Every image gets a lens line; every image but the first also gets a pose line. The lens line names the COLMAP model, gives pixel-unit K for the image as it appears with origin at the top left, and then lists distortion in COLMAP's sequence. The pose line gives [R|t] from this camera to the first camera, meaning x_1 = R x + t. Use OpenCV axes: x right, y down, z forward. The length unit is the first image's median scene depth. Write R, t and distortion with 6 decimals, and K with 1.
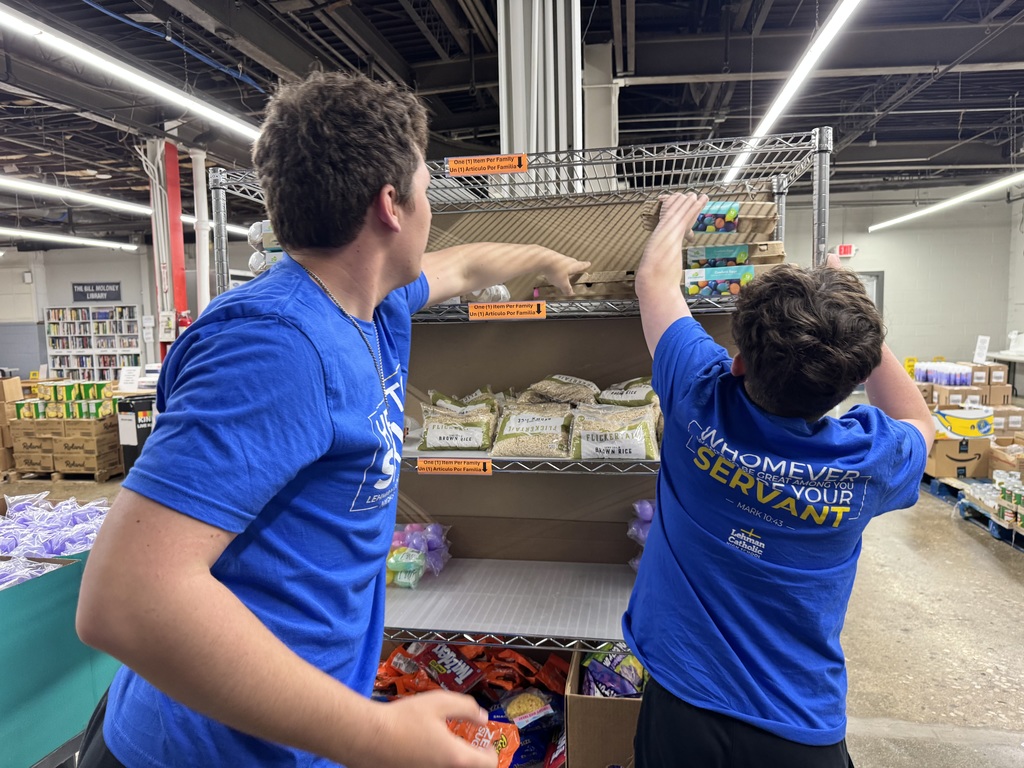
lens RADIAL K [[704.0, 0, 507.4], [0, 704.0, 401.1], [0, 0, 1]] dist [0.147797, -0.175652]
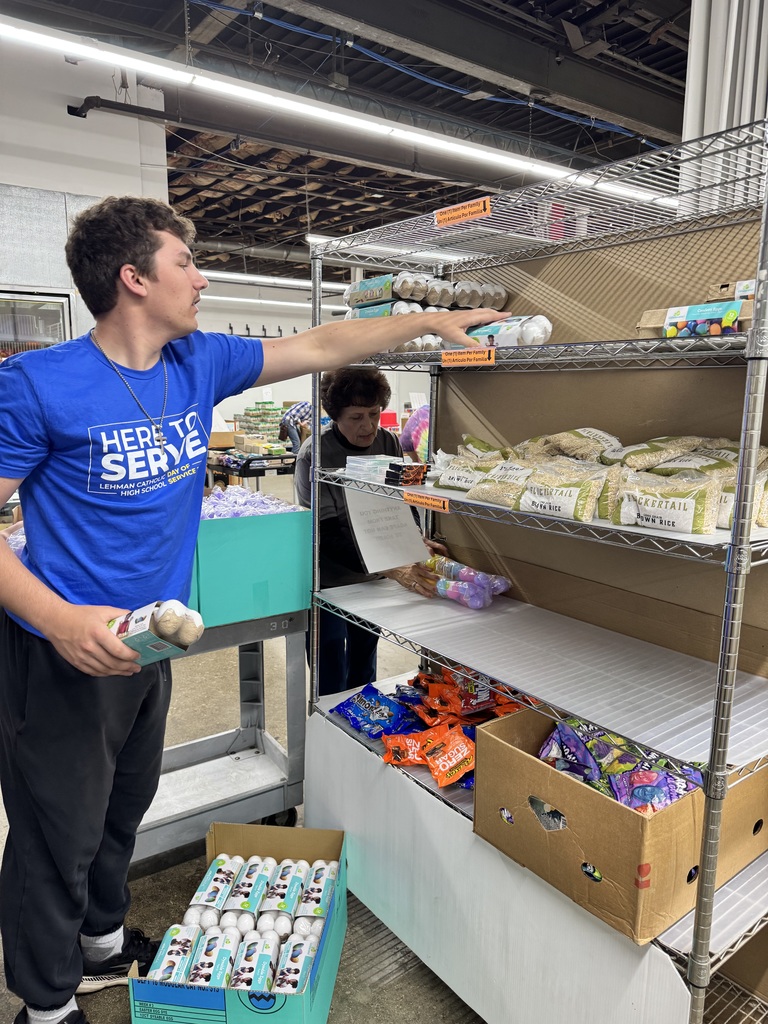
lens RADIAL K [[704.0, 0, 384.0], [0, 704.0, 512.0], [0, 0, 1]] dist [0.147797, -0.175652]
pose [[0.727494, 0.146006, -0.670399, 0.573074], [-0.090424, 0.988976, 0.117264, -0.013917], [0.680130, -0.024689, 0.732676, 0.126832]]
